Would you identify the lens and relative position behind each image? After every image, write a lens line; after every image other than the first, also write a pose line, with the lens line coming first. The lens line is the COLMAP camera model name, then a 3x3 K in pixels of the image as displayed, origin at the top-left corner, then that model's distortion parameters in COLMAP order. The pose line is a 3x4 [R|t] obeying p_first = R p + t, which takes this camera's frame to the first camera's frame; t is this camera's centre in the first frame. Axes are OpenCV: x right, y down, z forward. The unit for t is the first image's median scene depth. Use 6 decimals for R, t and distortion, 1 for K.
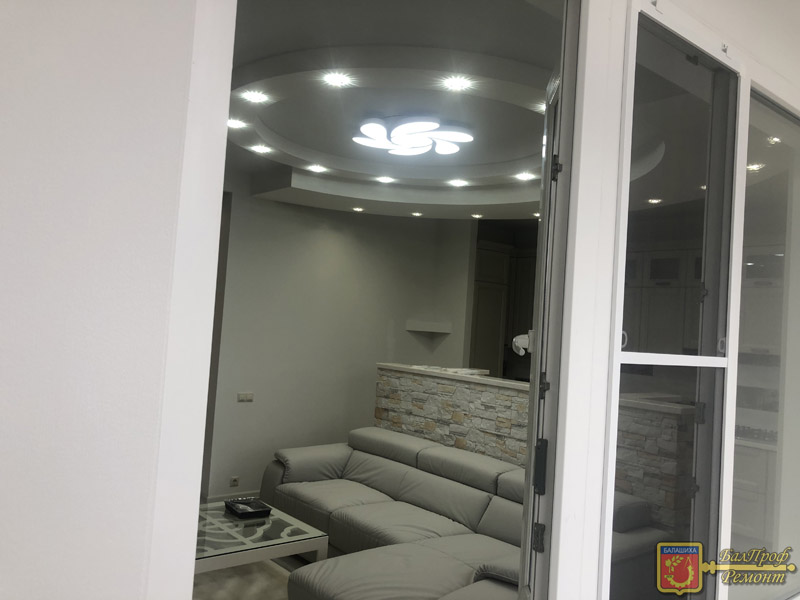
lens RADIAL K [[658.7, 0, 396.4], [0, 658.7, 296.1], [0, 0, 1]] dist [0.035923, -0.041007]
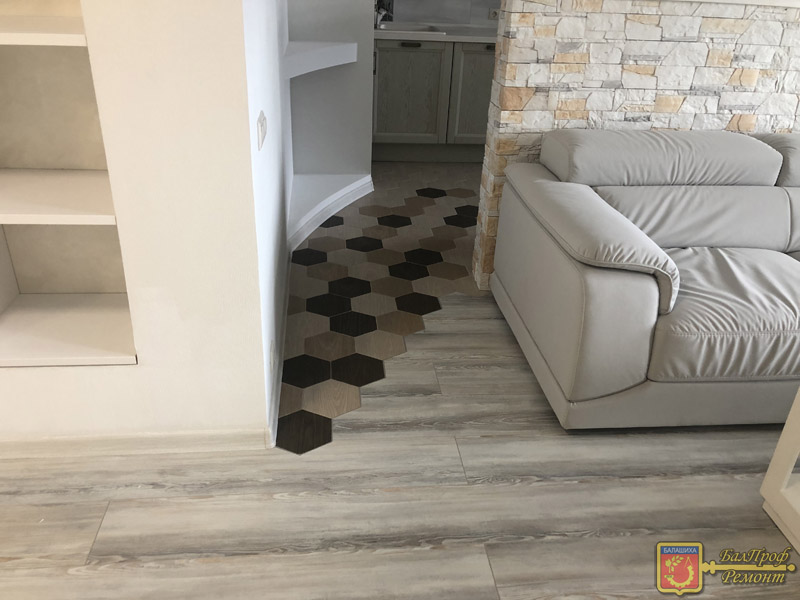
lens RADIAL K [[658.7, 0, 398.9], [0, 658.7, 298.5], [0, 0, 1]] dist [0.035923, -0.041007]
pose [[0.551814, -0.423533, 0.718415, -0.655828], [-0.042067, 0.846211, 0.531185, 0.067590], [-0.832905, -0.323337, 0.449135, 1.117335]]
